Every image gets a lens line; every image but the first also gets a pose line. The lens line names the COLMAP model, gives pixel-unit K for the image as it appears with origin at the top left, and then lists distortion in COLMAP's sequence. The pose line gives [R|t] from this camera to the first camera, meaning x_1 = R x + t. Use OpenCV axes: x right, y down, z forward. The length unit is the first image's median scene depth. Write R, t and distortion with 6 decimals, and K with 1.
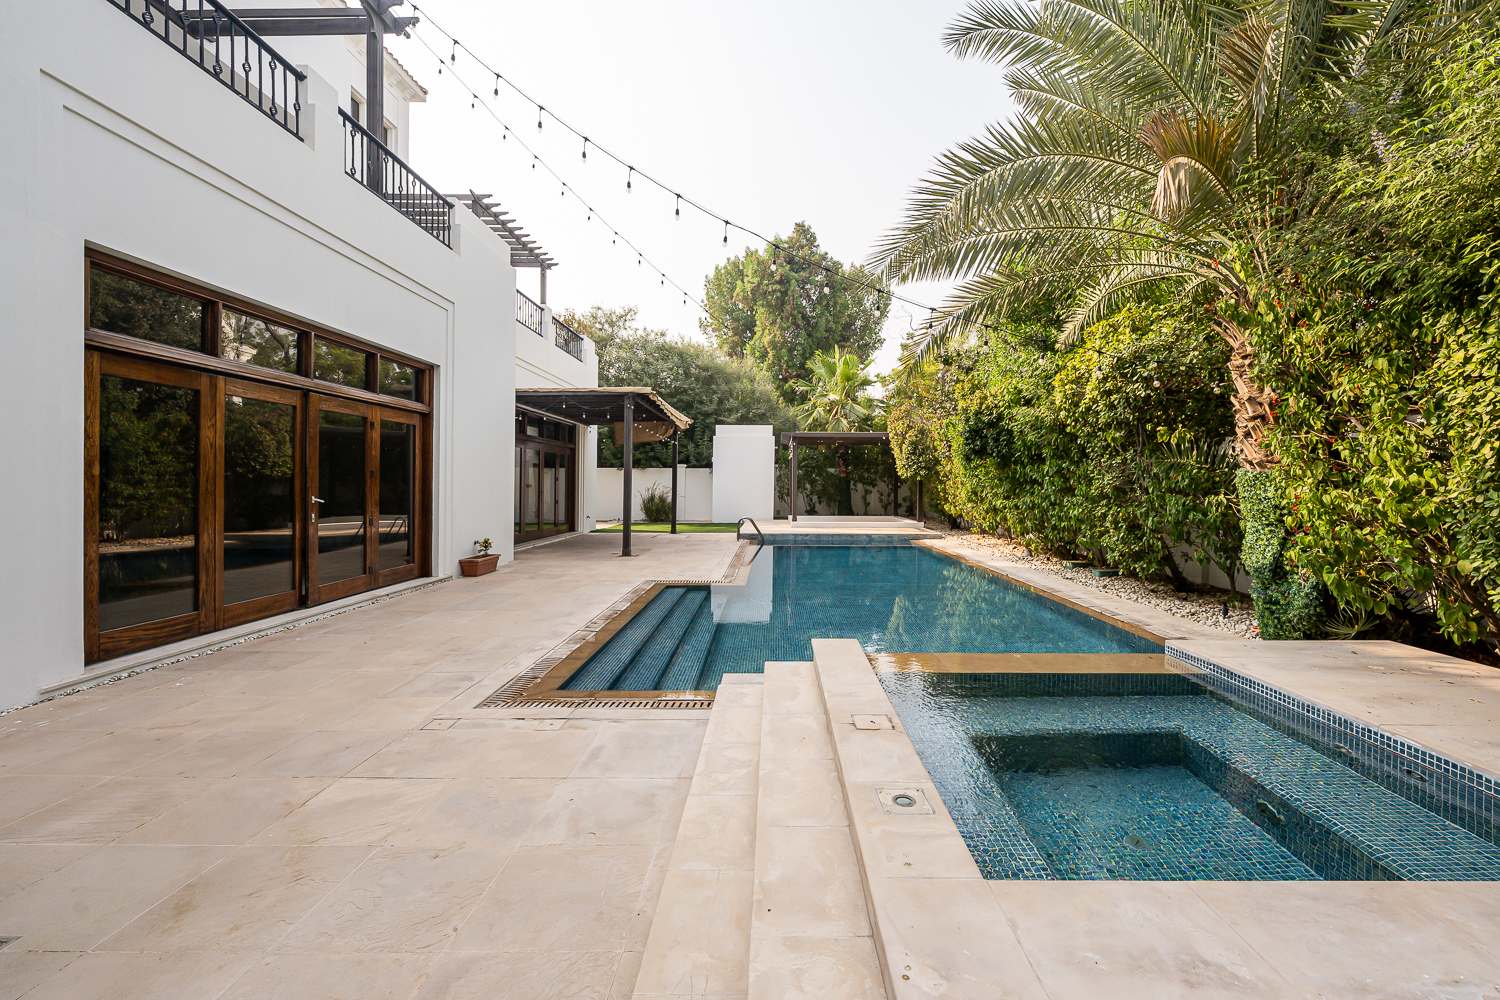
lens RADIAL K [[600.6, 0, 754.0], [0, 600.6, 497.2], [0, 0, 1]] dist [-0.000680, 0.000133]
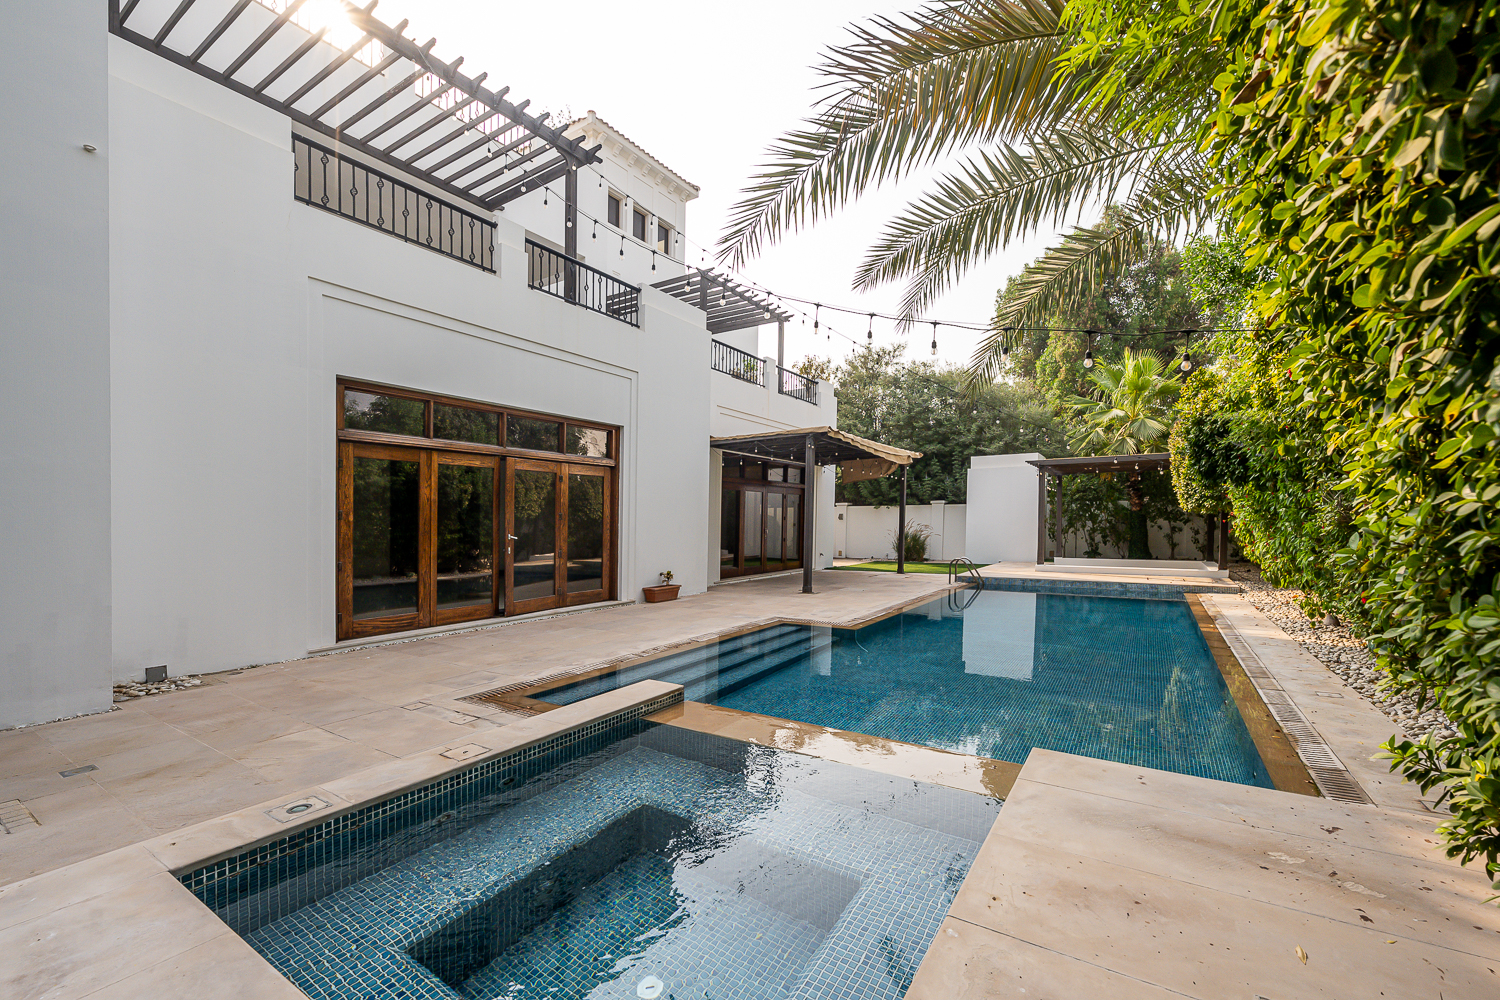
lens RADIAL K [[600.6, 0, 737.1], [0, 600.6, 536.0], [0, 0, 1]] dist [-0.000680, 0.000133]
pose [[0.848255, 0.002823, -0.529580, 0.126102], [-0.001995, 0.999996, 0.002137, -0.000590], [0.529584, -0.000756, 0.848257, 0.039683]]
